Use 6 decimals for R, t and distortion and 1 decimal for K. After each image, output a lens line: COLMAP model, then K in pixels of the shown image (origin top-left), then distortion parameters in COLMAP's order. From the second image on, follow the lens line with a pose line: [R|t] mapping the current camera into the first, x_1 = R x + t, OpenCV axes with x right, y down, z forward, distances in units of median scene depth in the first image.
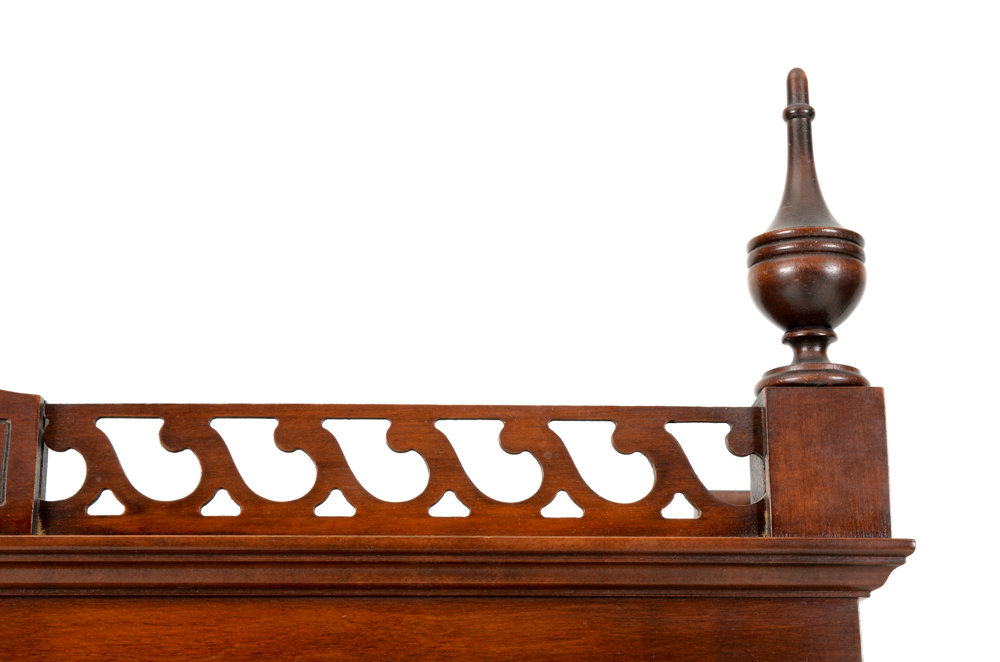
lens RADIAL K [[1961.2, 0, 500.0], [0, 1961.2, 331.0], [0, 0, 1]] dist [0.094819, 0.116125]
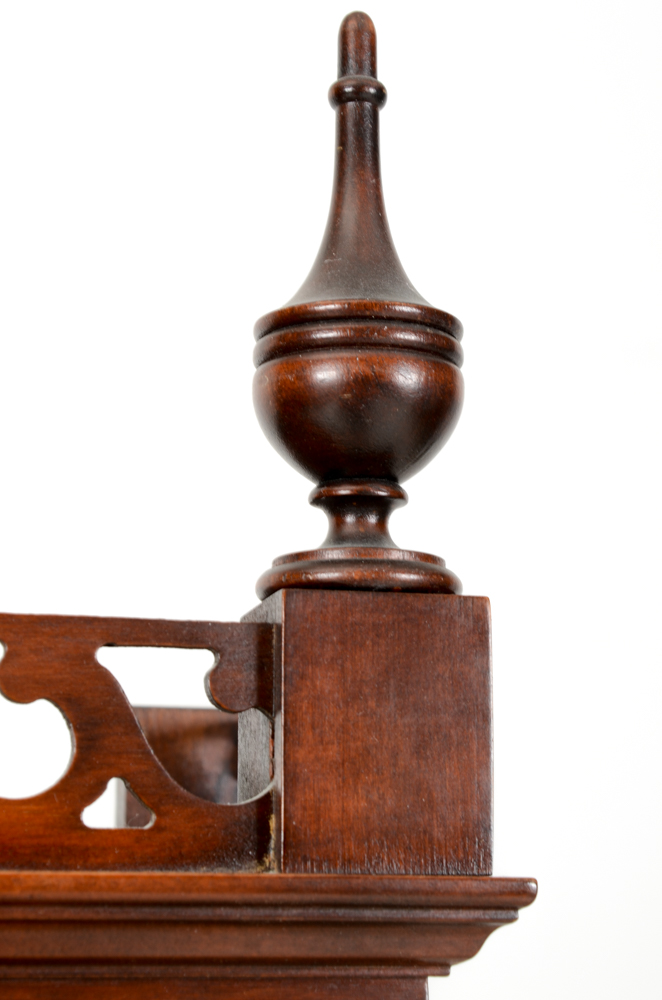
lens RADIAL K [[2373.0, 0, 314.8], [0, 2373.0, 500.0], [0, 0, 1]] dist [0.100423, 0.062587]
pose [[0.979012, 0.045434, 0.198674, 0.011249], [-0.055189, 0.997513, 0.043840, -0.025844], [-0.196189, -0.053885, 0.979085, 0.353864]]
